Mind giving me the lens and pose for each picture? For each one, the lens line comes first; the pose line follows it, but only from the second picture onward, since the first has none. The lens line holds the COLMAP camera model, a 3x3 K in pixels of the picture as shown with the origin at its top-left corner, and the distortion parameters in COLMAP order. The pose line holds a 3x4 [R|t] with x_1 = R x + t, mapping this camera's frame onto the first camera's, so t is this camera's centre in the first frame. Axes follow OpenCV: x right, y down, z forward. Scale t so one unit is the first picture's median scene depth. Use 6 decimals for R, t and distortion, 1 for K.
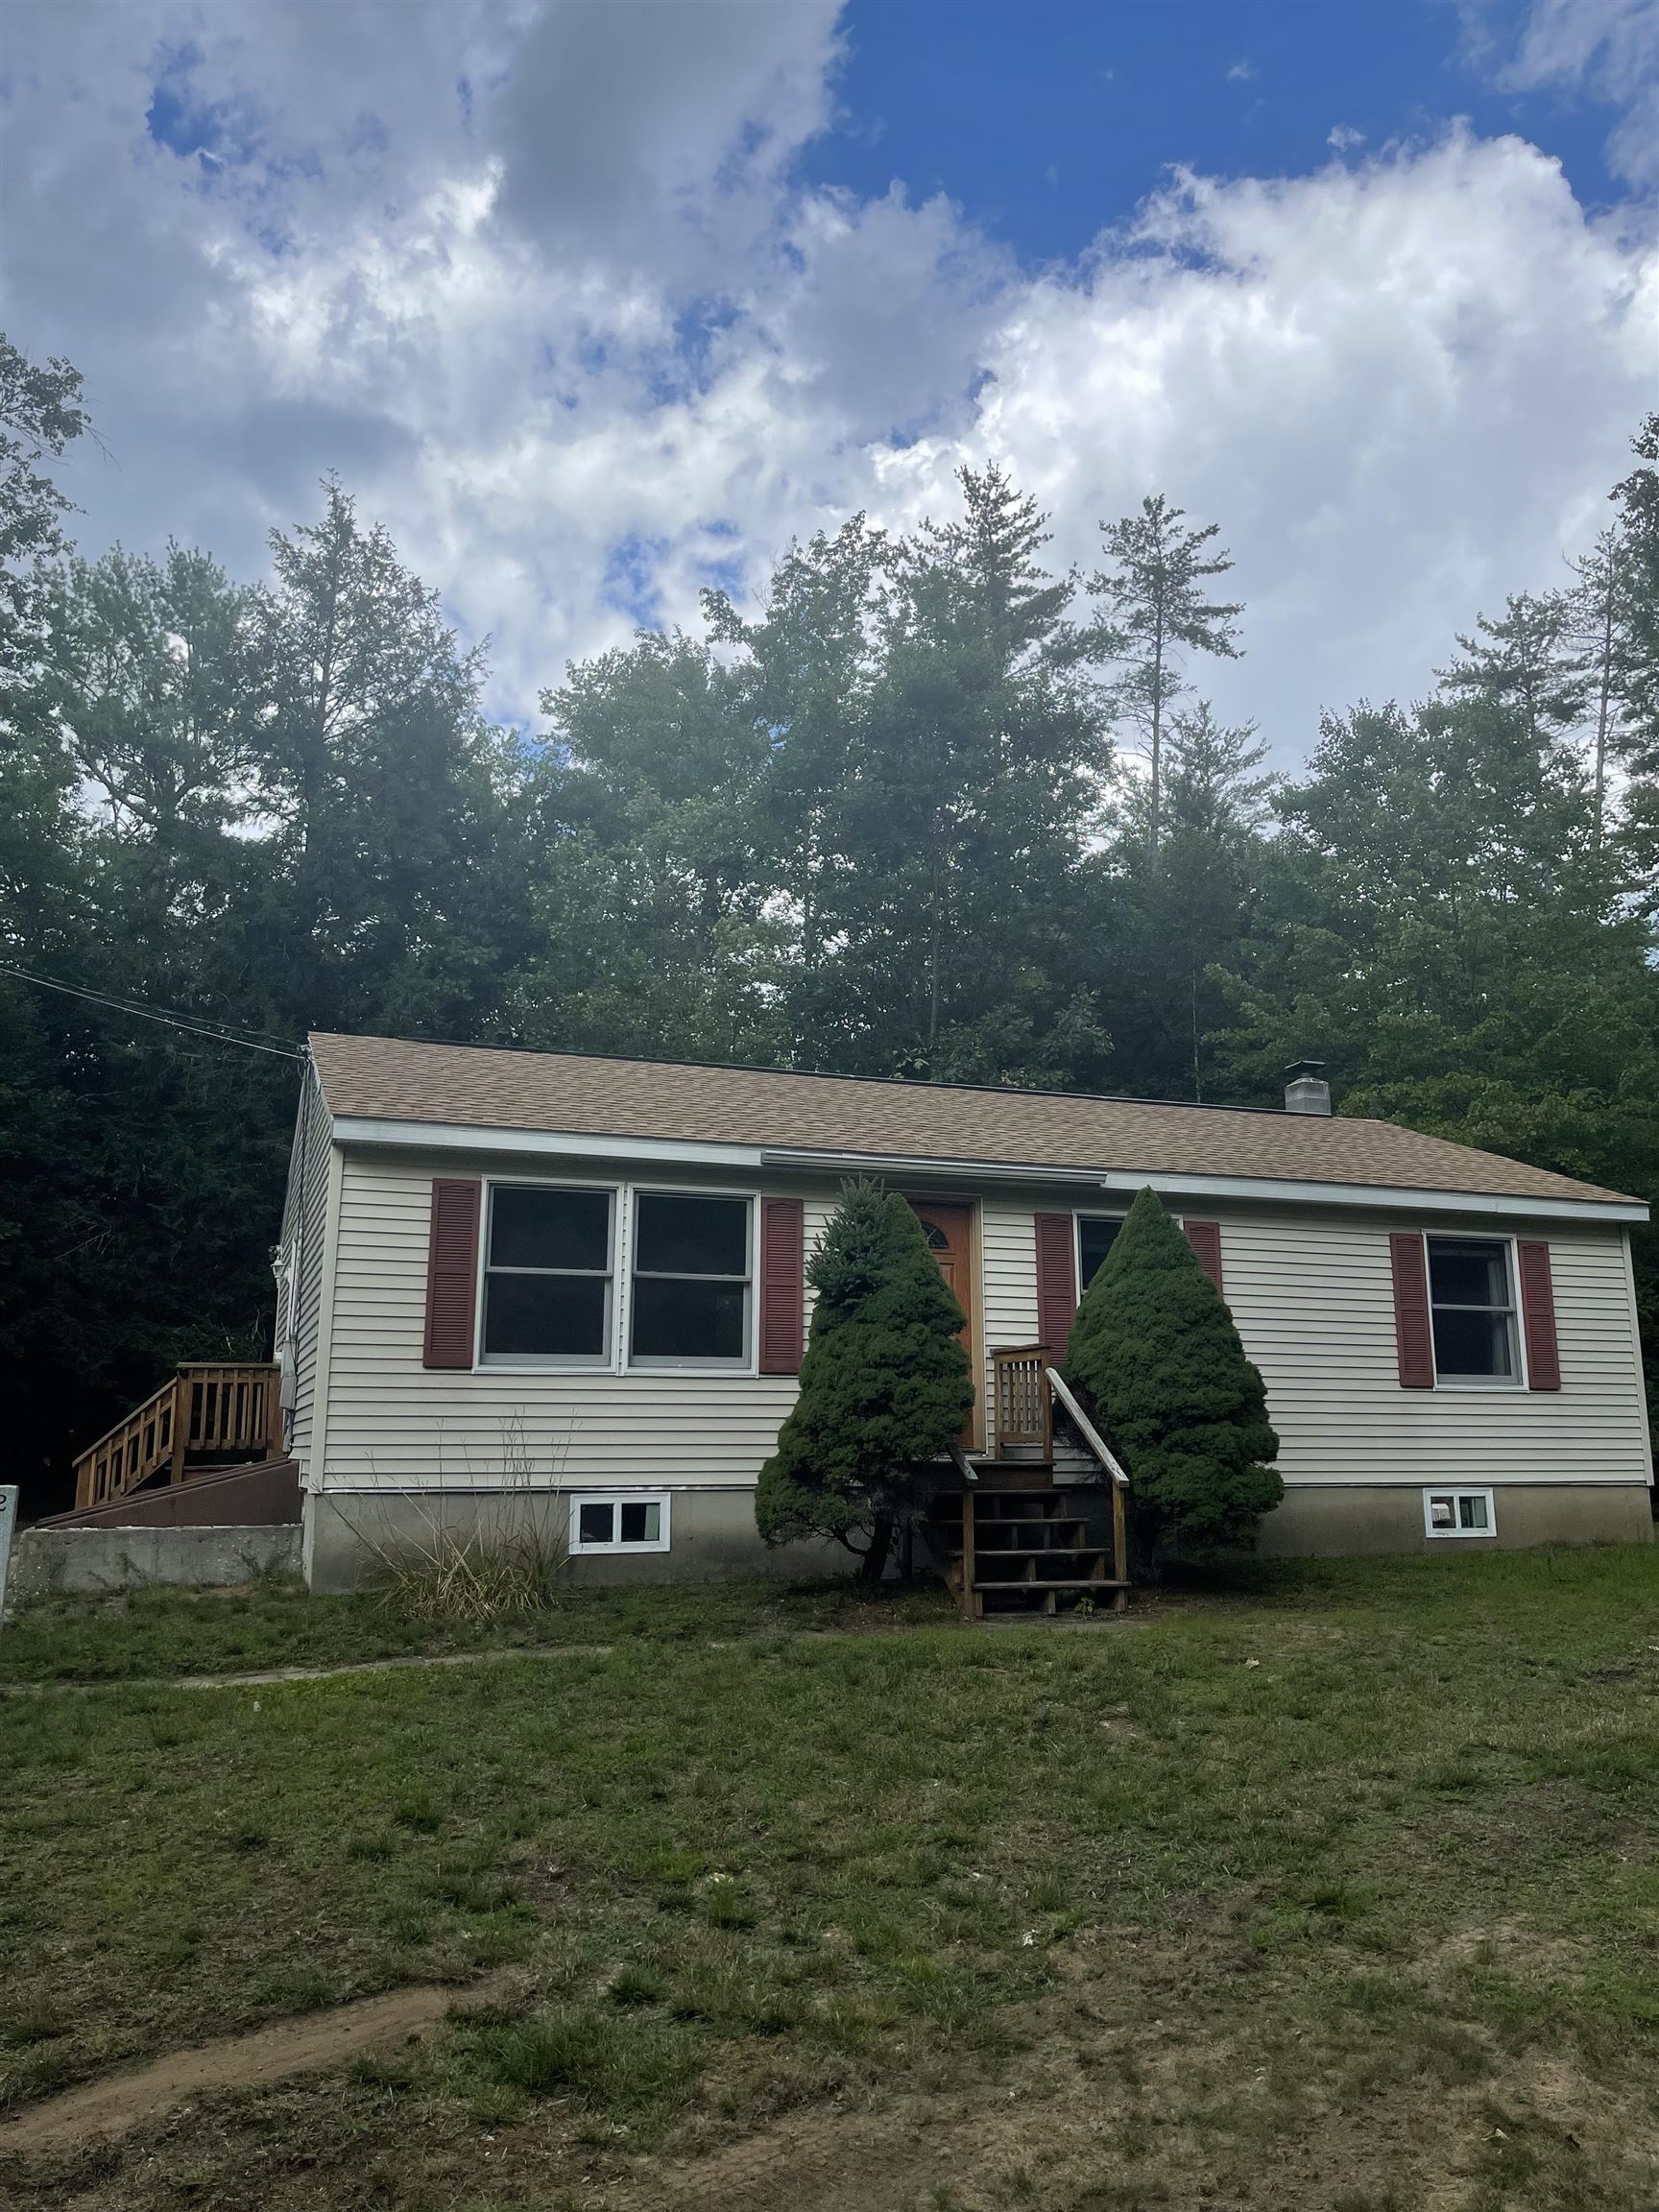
lens RADIAL K [[1623.6, 0, 829.5], [0, 1623.6, 1106.0], [0, 0, 1]] dist [0.069455, -0.170447]
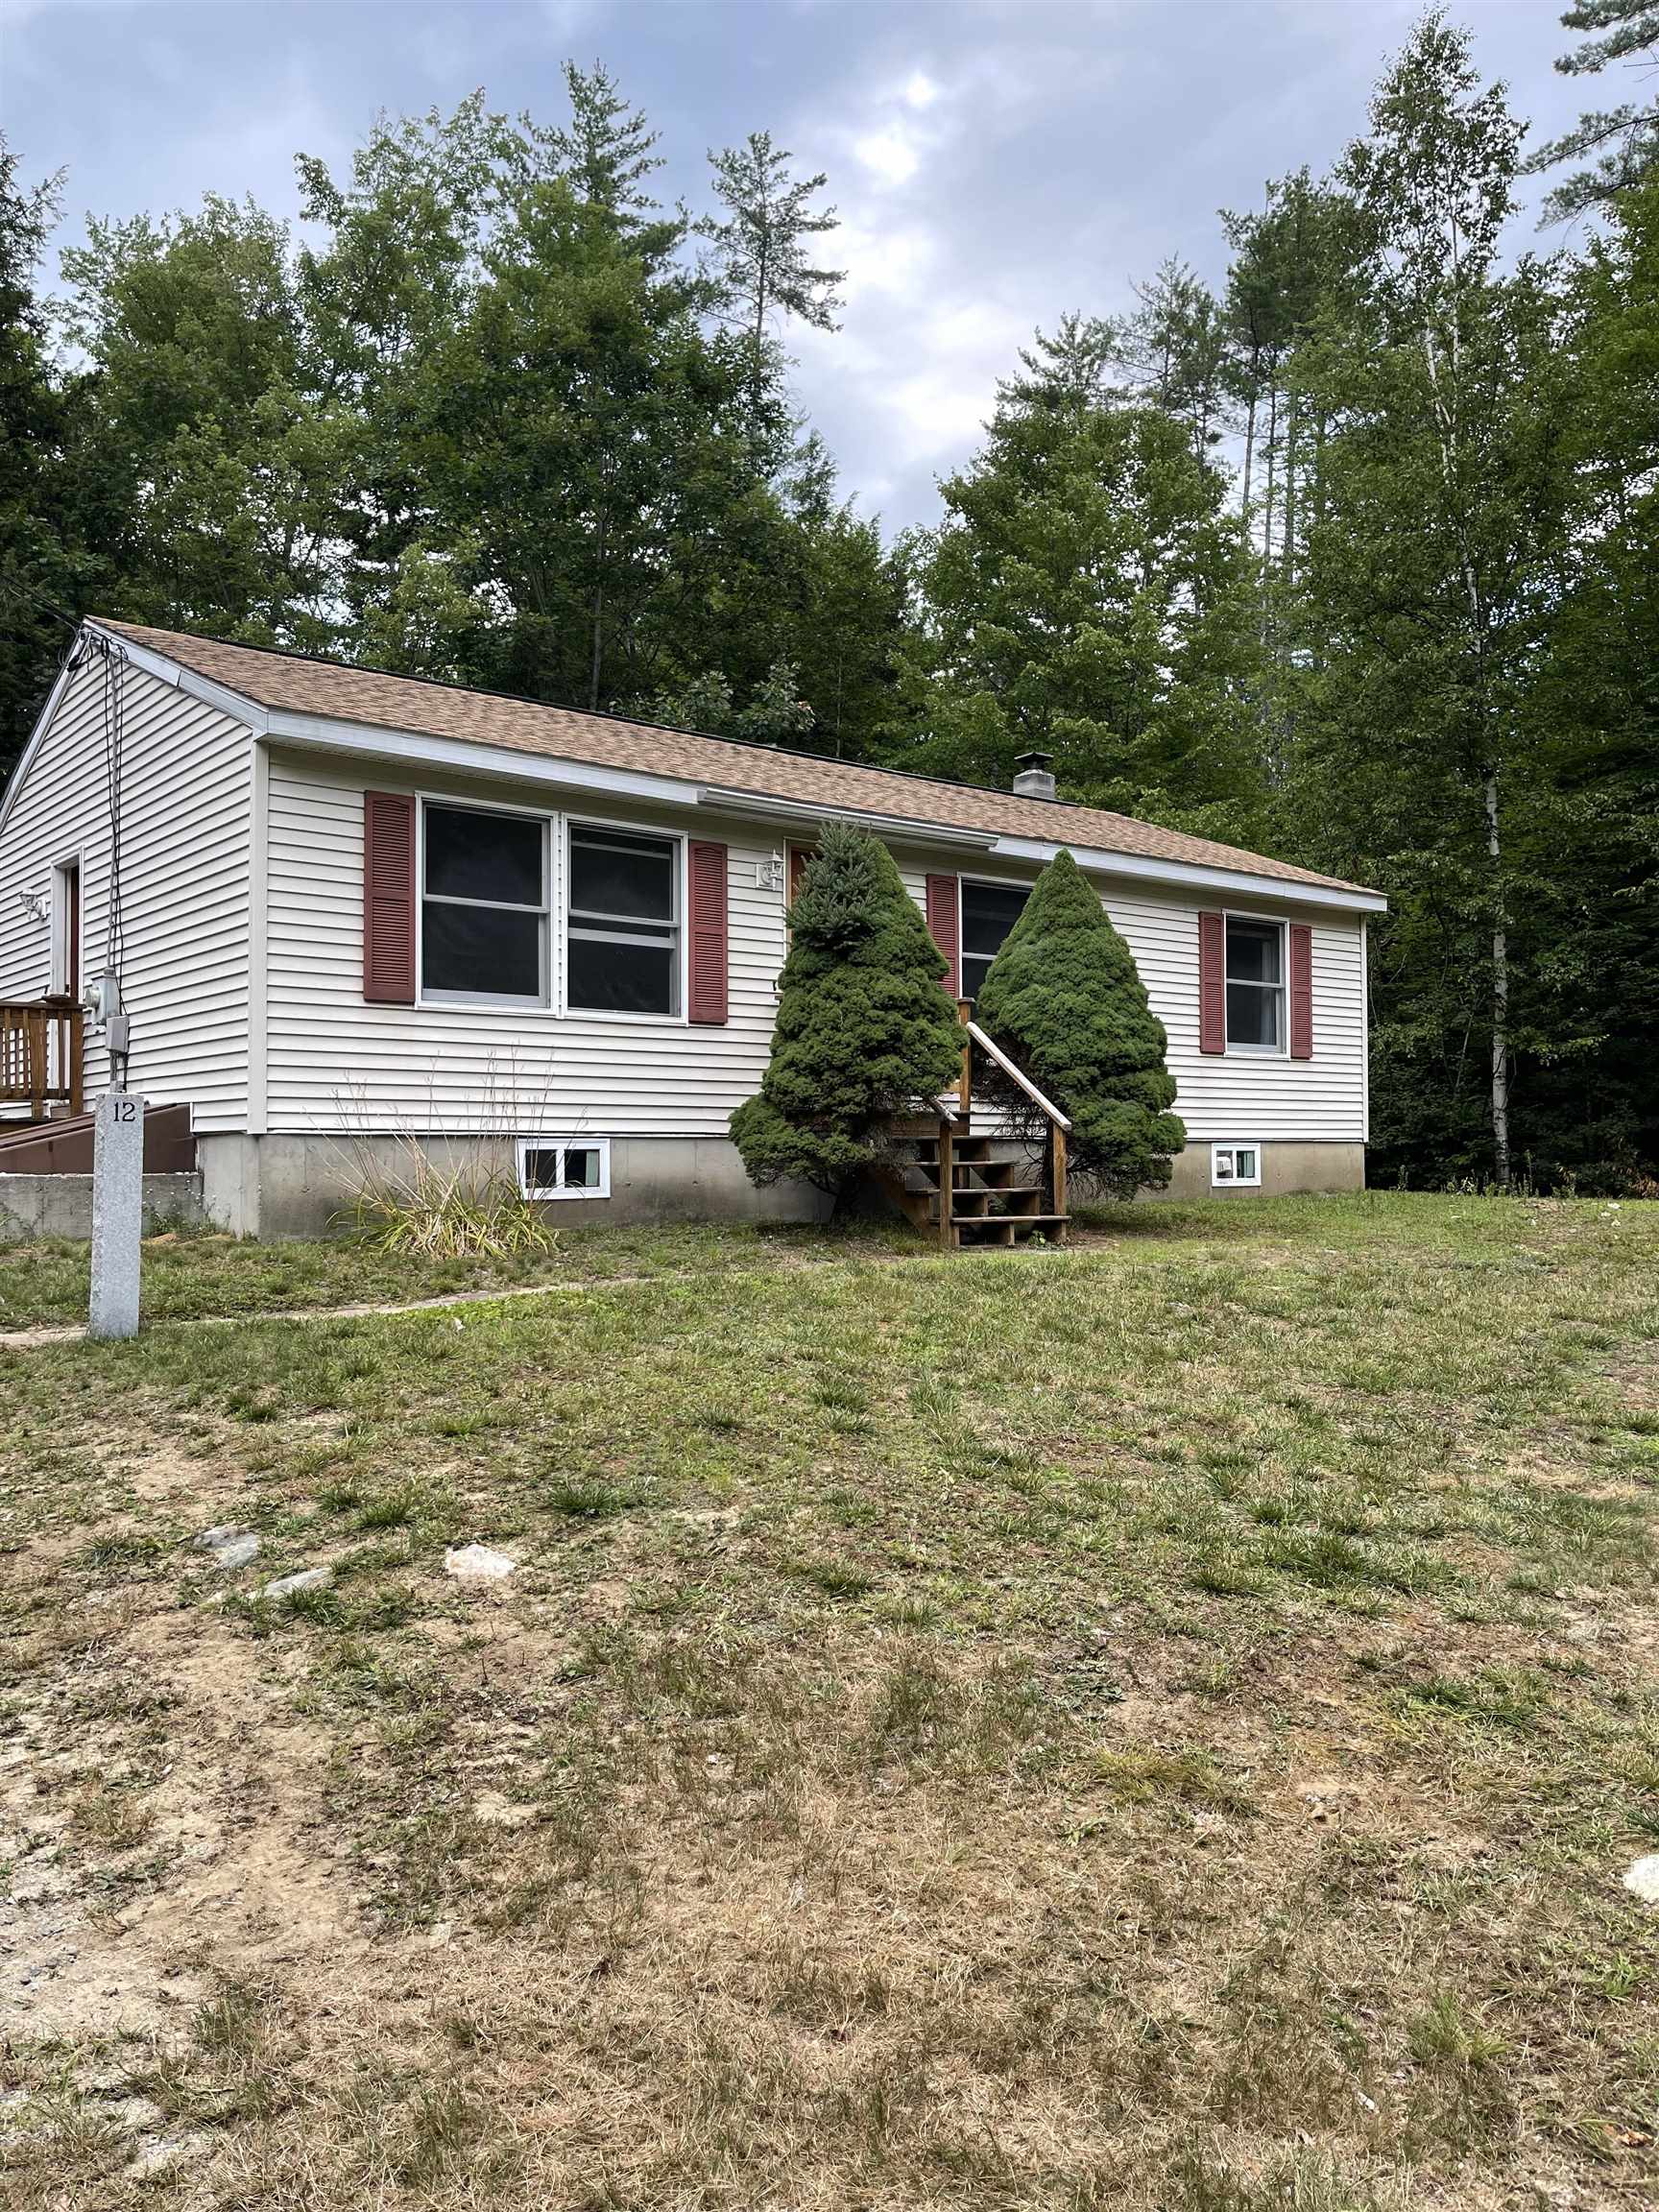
lens RADIAL K [[1619.1, 0, 829.5], [0, 1619.1, 1106.0], [0, 0, 1]] dist [0.112640, -0.169612]
pose [[0.952322, 0.005881, 0.305038, -0.261587], [-0.060325, 0.983705, 0.169368, 0.045472], [-0.299072, -0.179694, 0.937159, 0.058529]]
